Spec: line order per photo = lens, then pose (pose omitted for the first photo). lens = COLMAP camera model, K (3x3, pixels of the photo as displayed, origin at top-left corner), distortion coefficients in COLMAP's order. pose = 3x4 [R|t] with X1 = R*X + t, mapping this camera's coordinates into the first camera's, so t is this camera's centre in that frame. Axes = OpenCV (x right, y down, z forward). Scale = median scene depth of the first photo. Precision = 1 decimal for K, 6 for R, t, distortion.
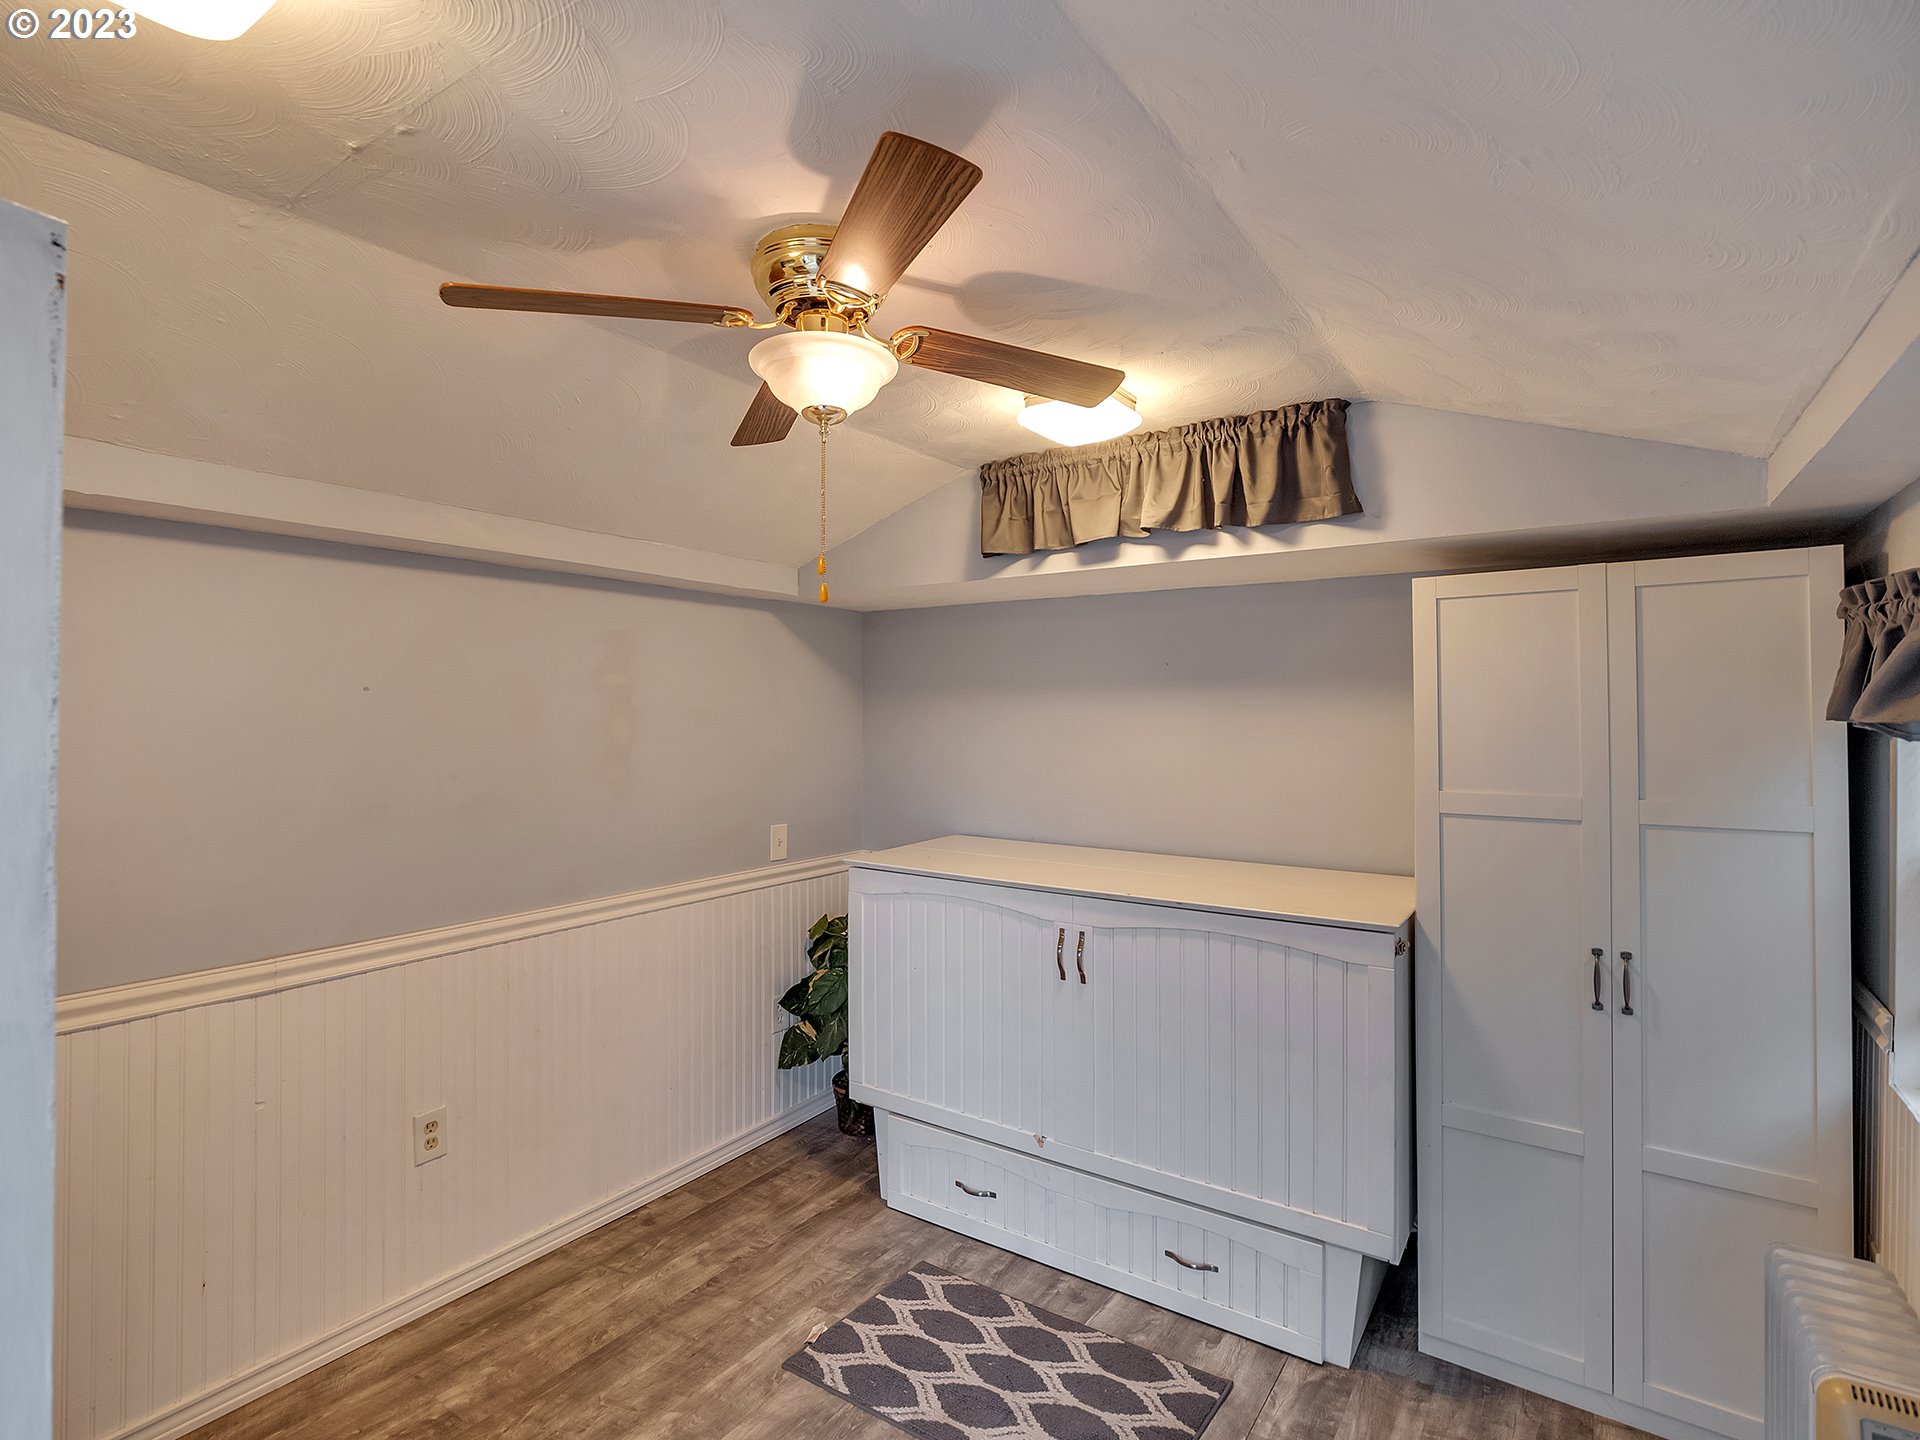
lens RADIAL K [[930.5, 0, 959.5], [0, 930.5, 705.7], [0, 0, 1]] dist [-0.015116, -0.003323]
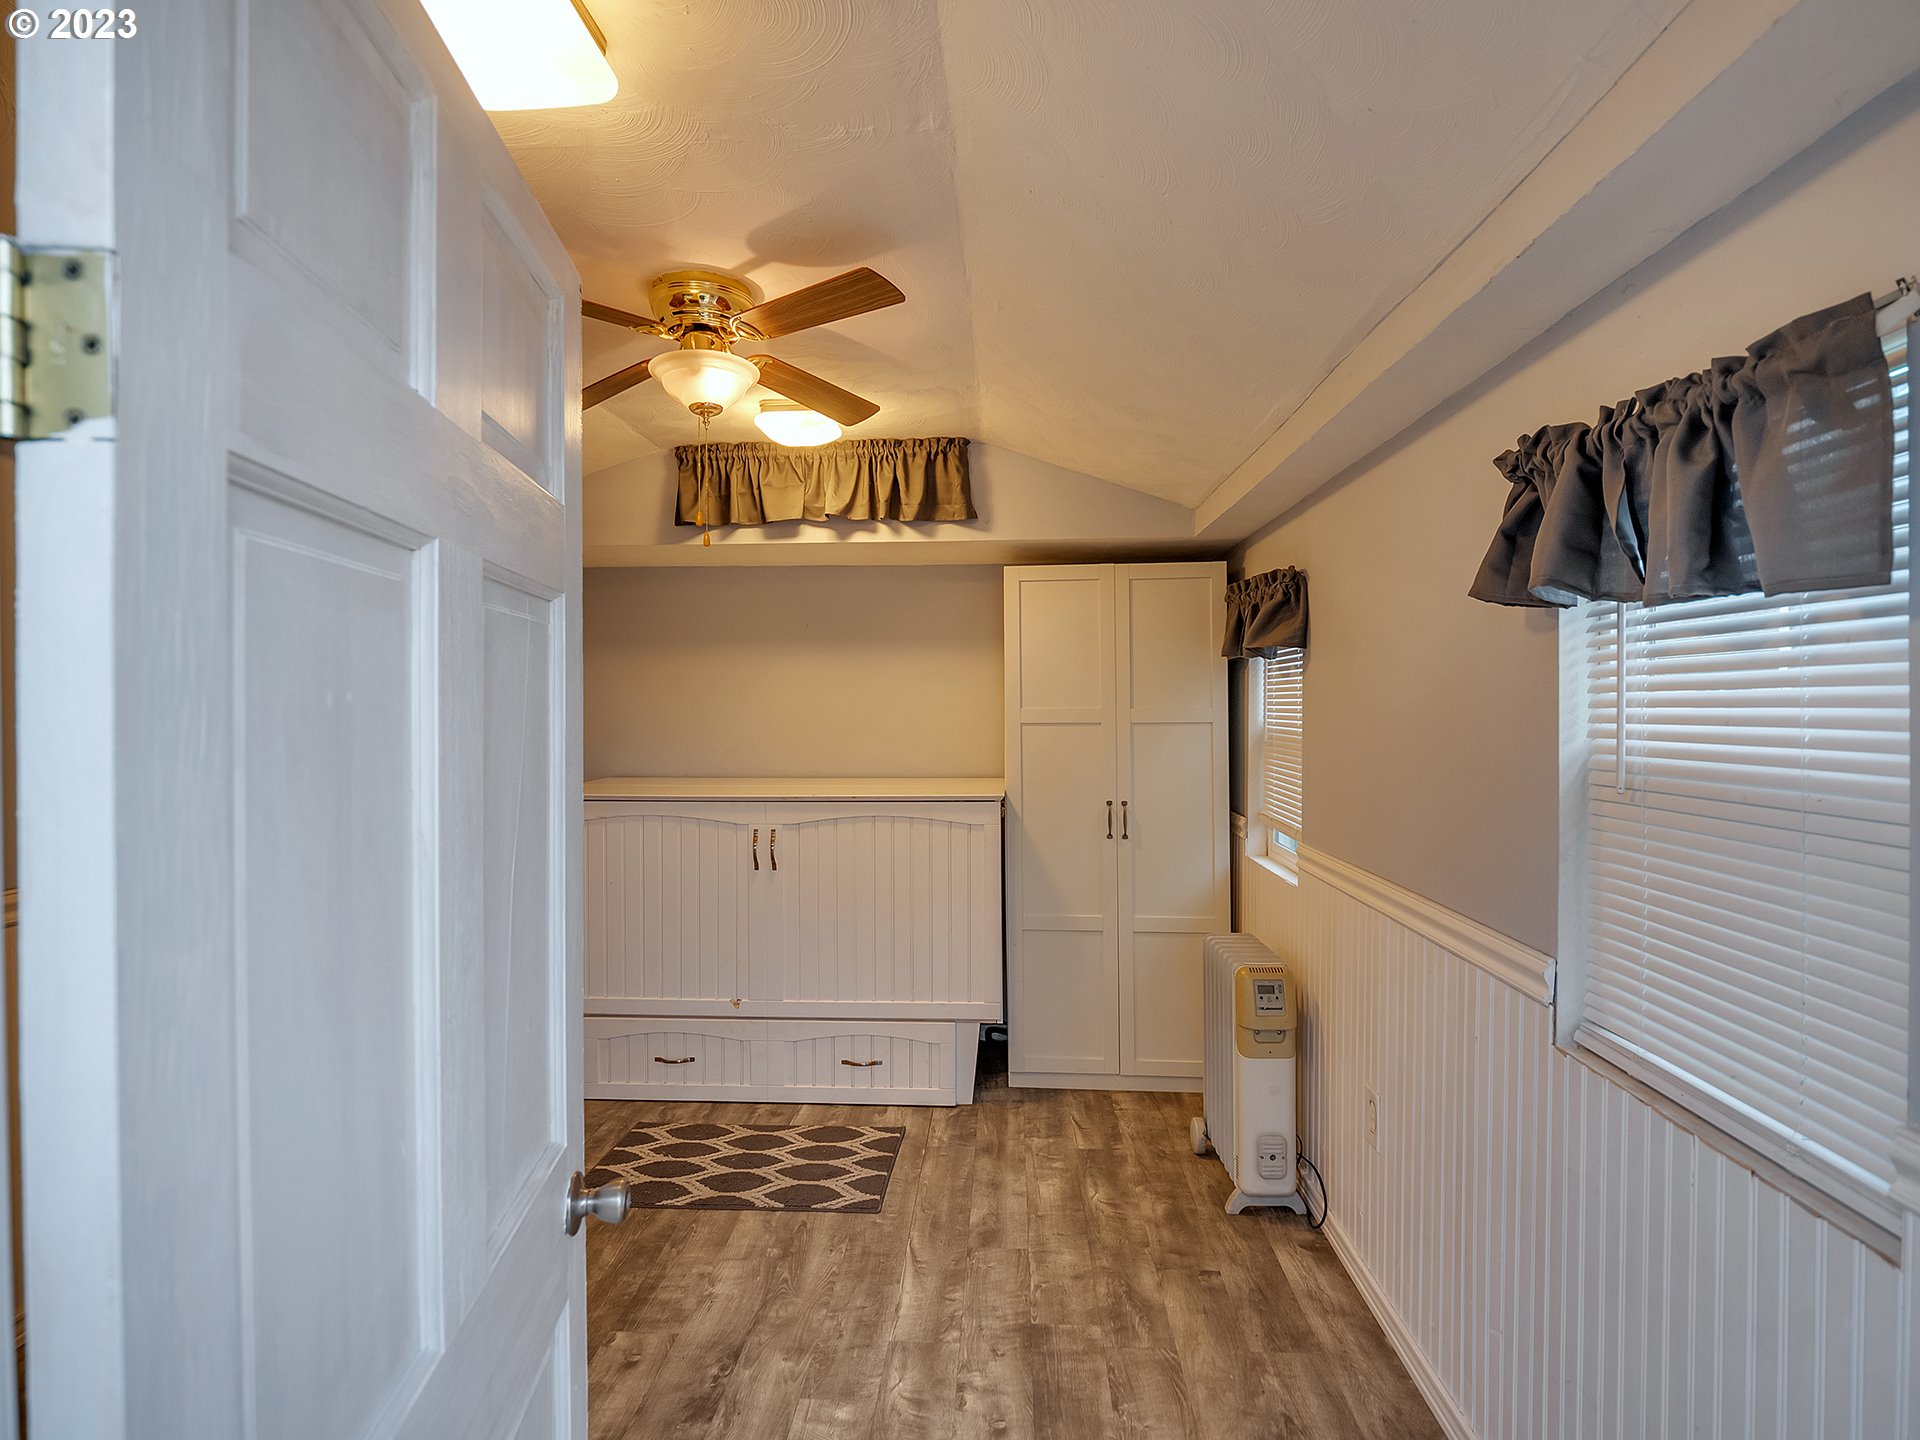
lens RADIAL K [[930.5, 0, 956.0], [0, 930.5, 712.5], [0, 0, 1]] dist [-0.015116, -0.003323]
pose [[0.859089, -0.008591, 0.511754, -0.341346], [0.000191, 0.999864, 0.016464, 0.072227], [-0.511826, -0.014046, 0.858974, -0.241827]]
